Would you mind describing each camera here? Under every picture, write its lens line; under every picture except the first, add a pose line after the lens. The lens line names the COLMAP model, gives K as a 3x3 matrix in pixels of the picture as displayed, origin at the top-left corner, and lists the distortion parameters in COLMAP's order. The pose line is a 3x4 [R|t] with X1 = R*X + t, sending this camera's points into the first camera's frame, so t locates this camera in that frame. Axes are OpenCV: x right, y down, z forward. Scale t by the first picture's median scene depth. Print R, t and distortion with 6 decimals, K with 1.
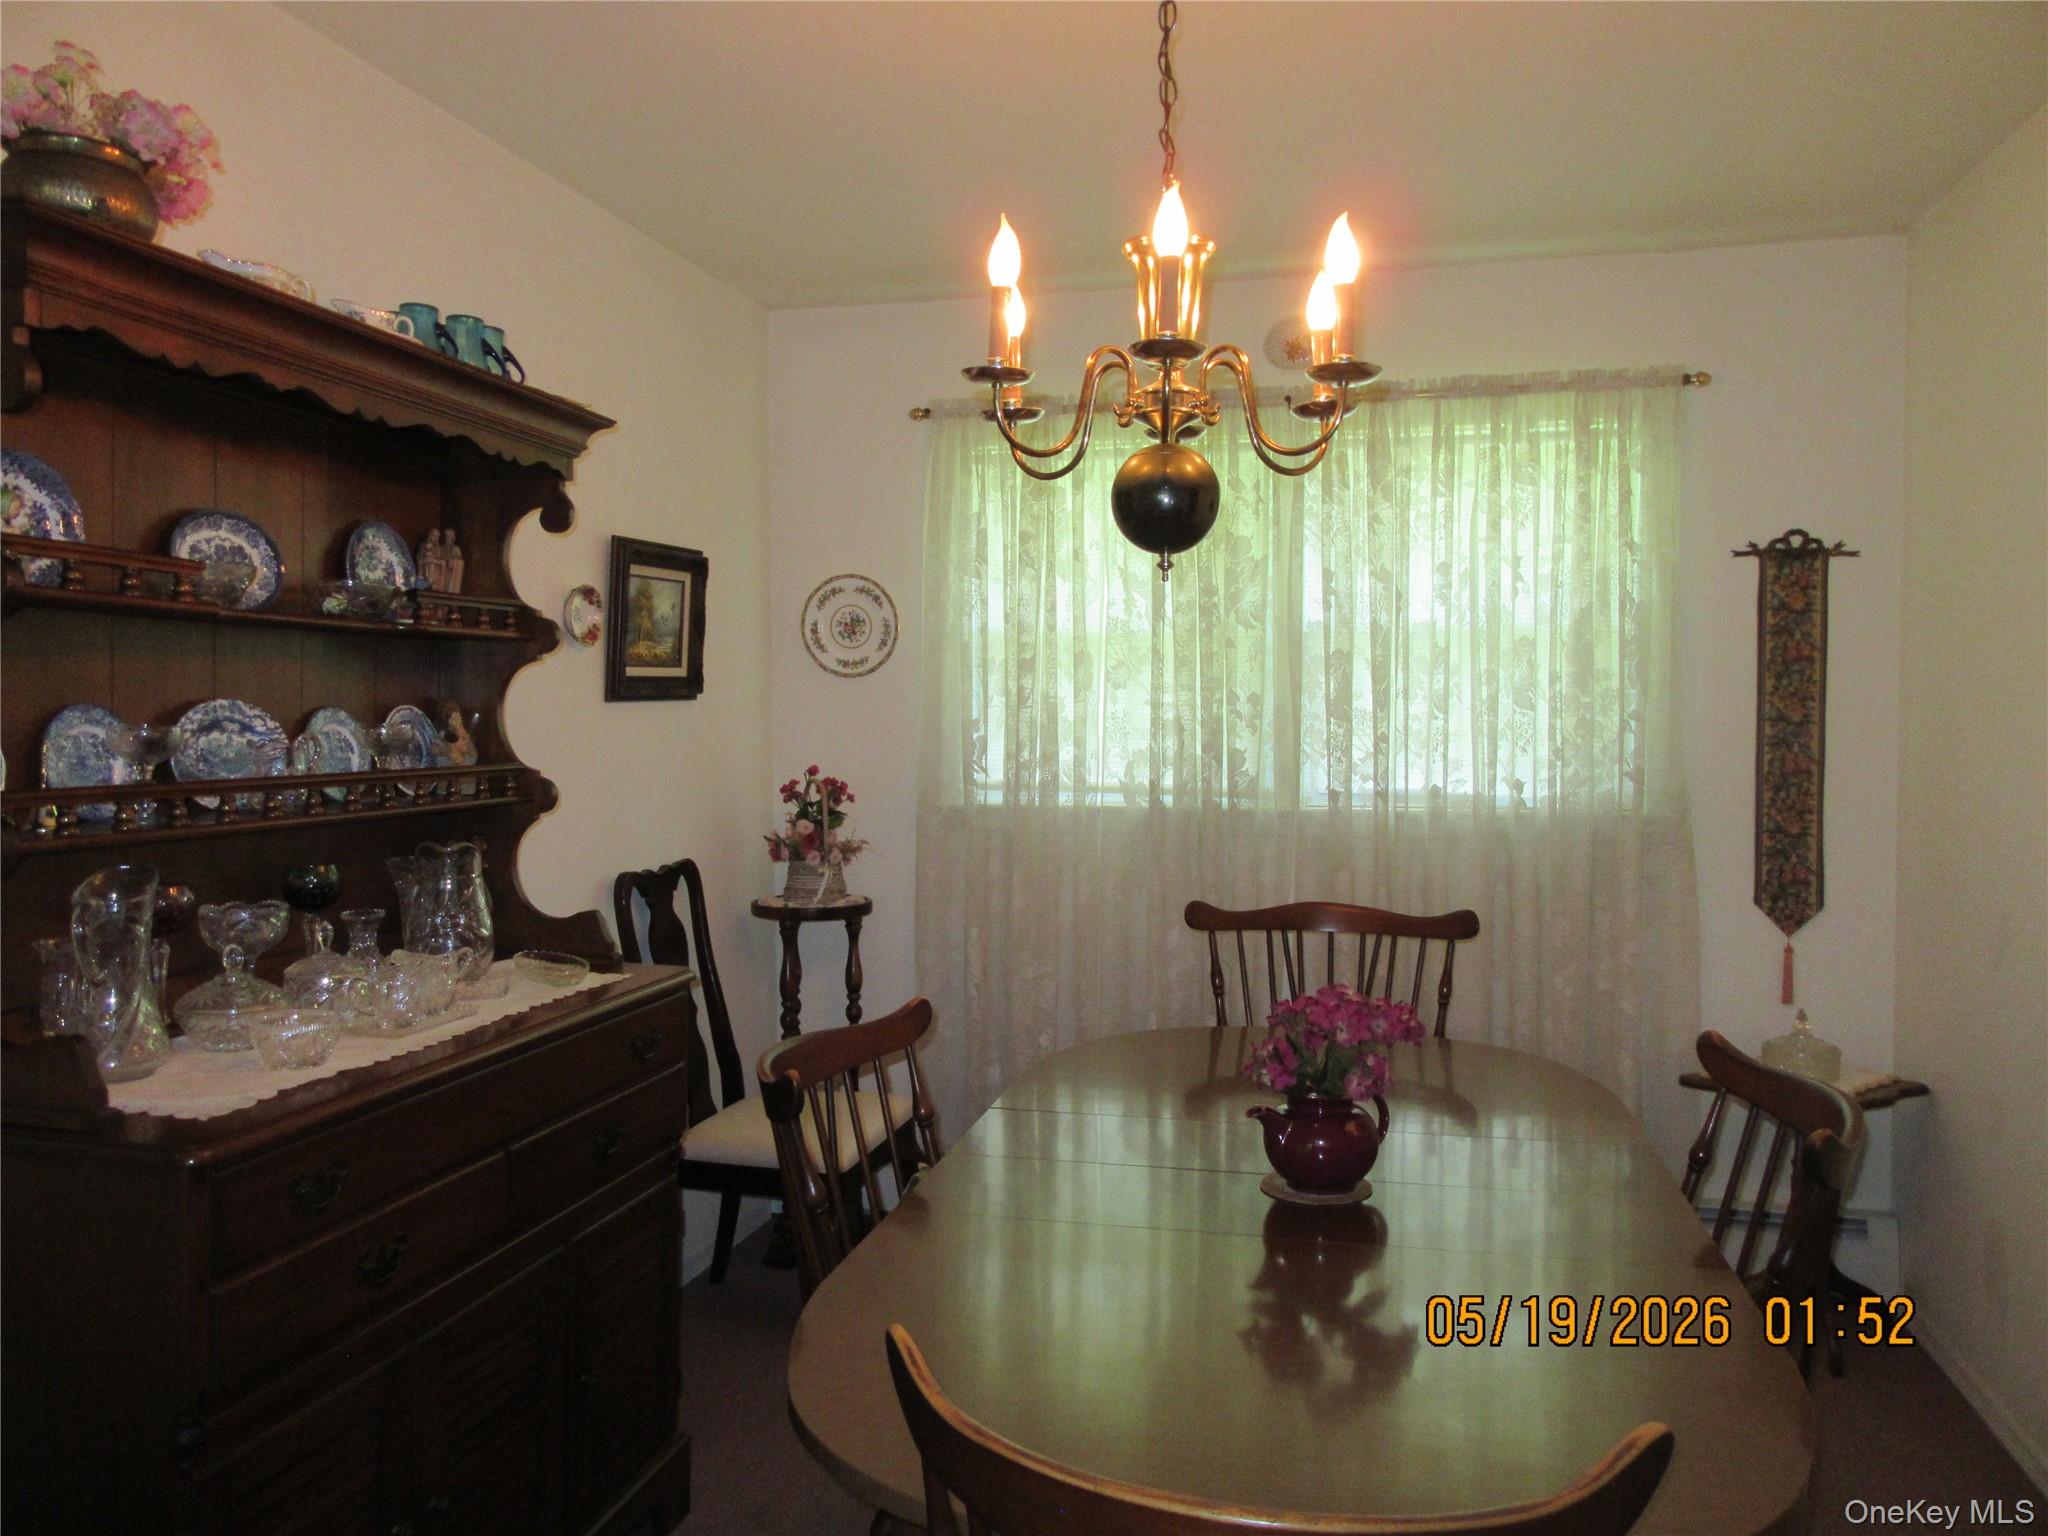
lens RADIAL K [[1523.2, 0, 1023.9], [0, 1523.2, 764.0], [0, 0, 1]] dist [-0.006504, 0.012352]
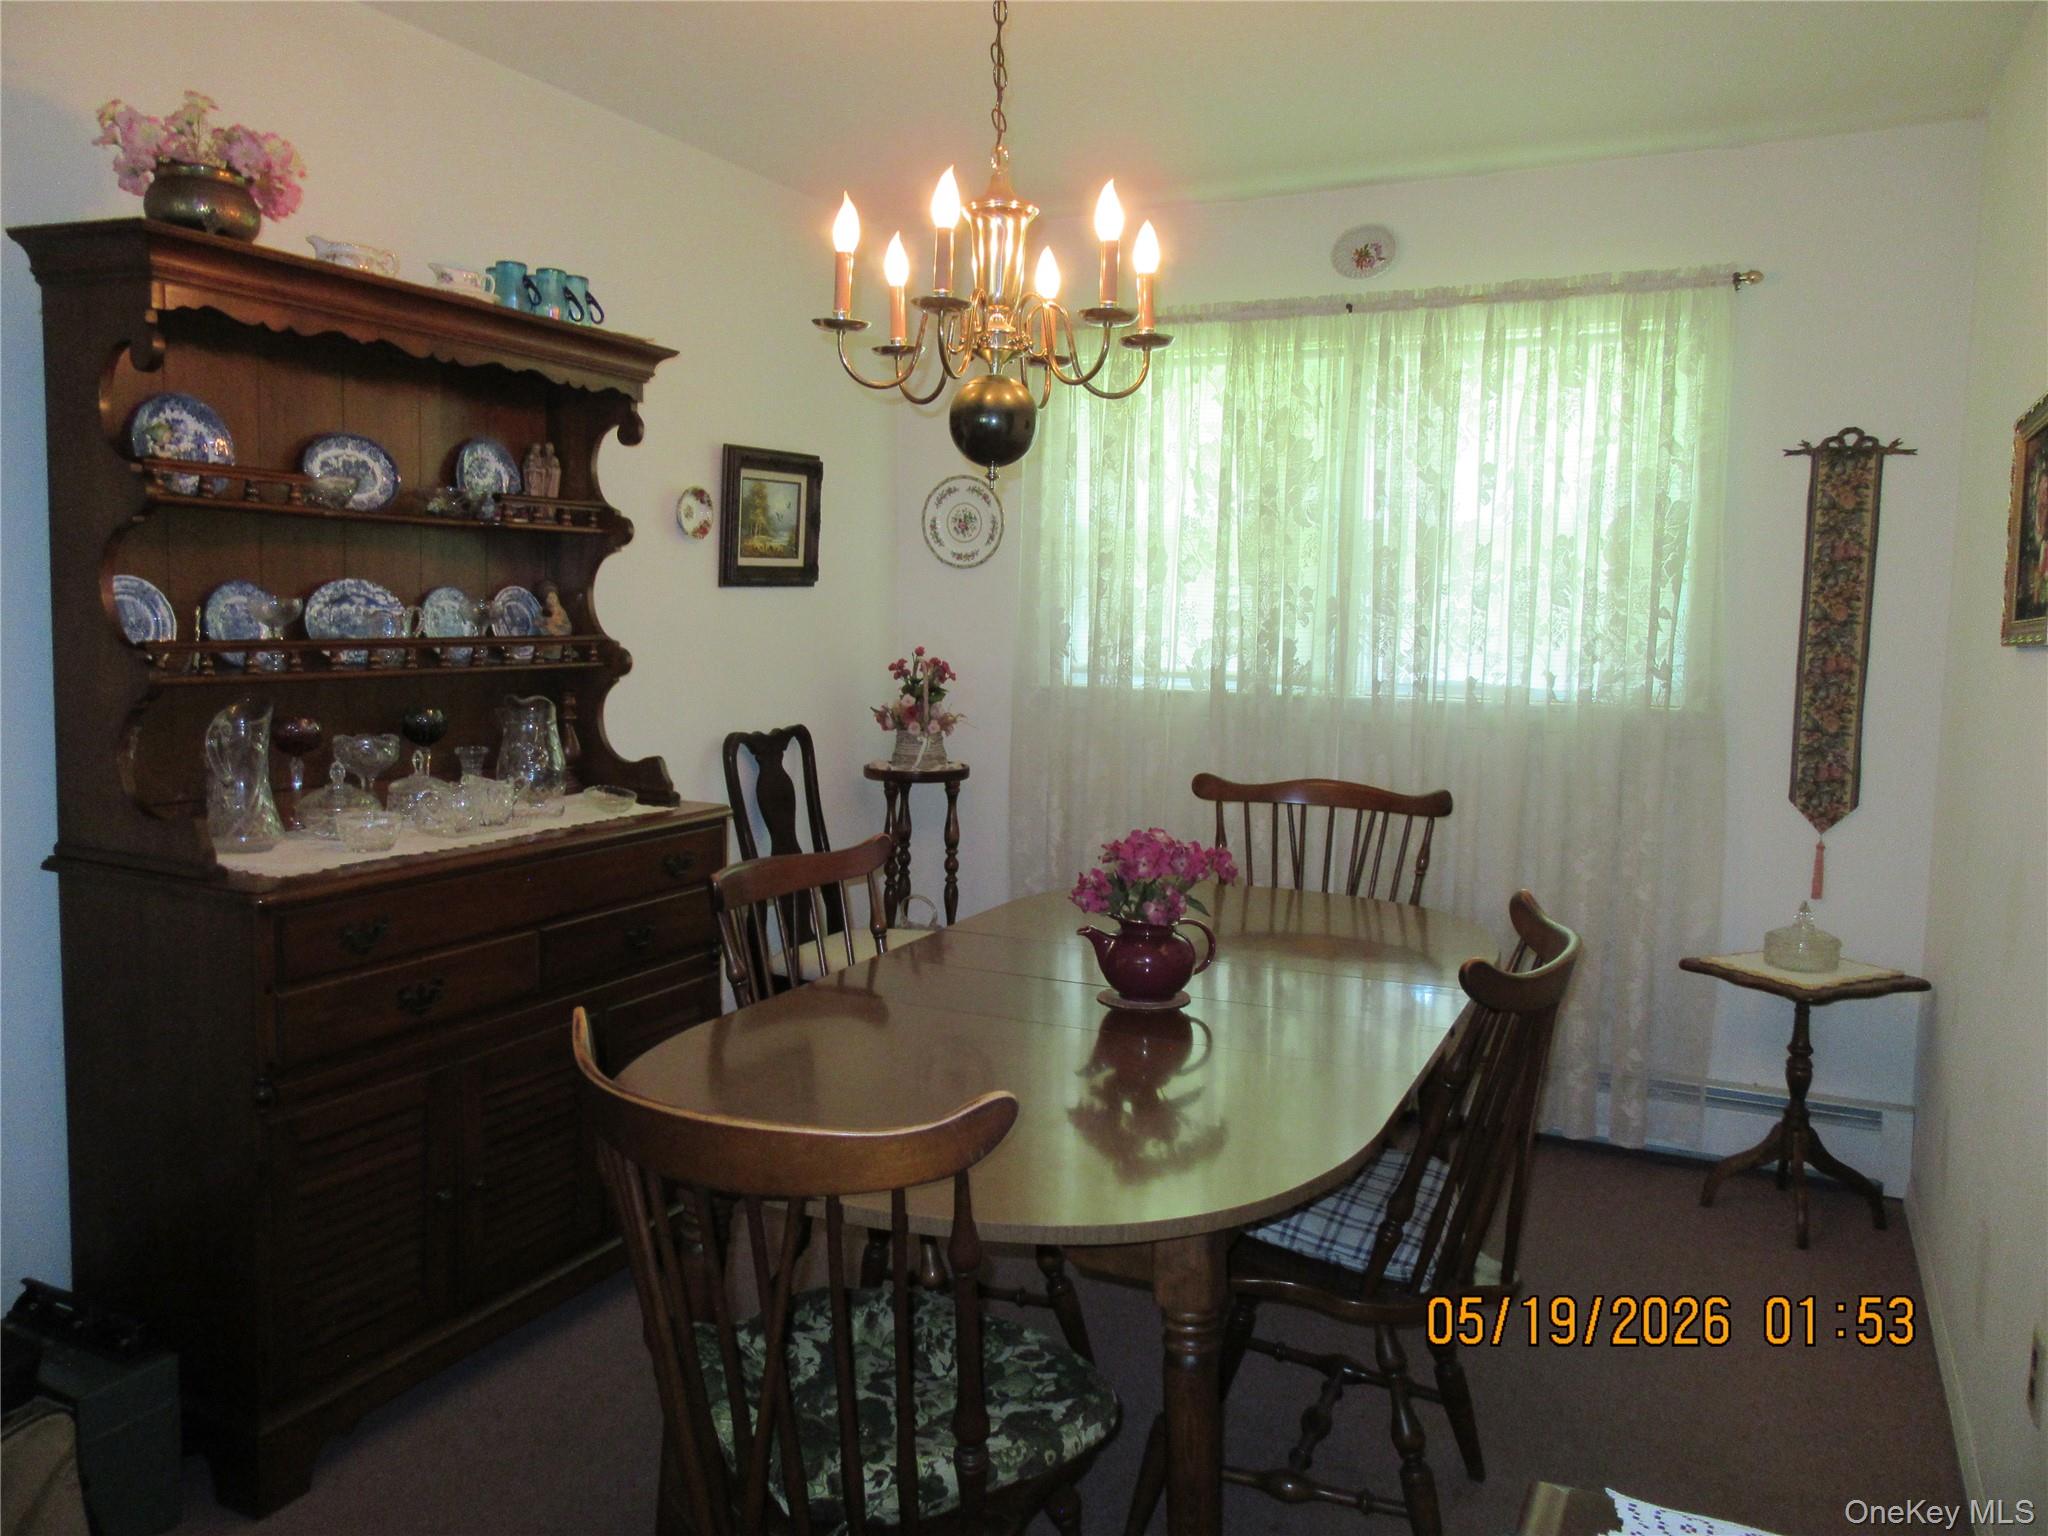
lens RADIAL K [[1523.2, 0, 1024.9], [0, 1523.2, 765.1], [0, 0, 1]] dist [-0.006504, 0.012352]
pose [[0.977209, 0.036474, -0.209121, 0.206152], [-0.021816, 0.997167, 0.071980, 0.006428], [0.211154, -0.065777, 0.975237, -0.107040]]
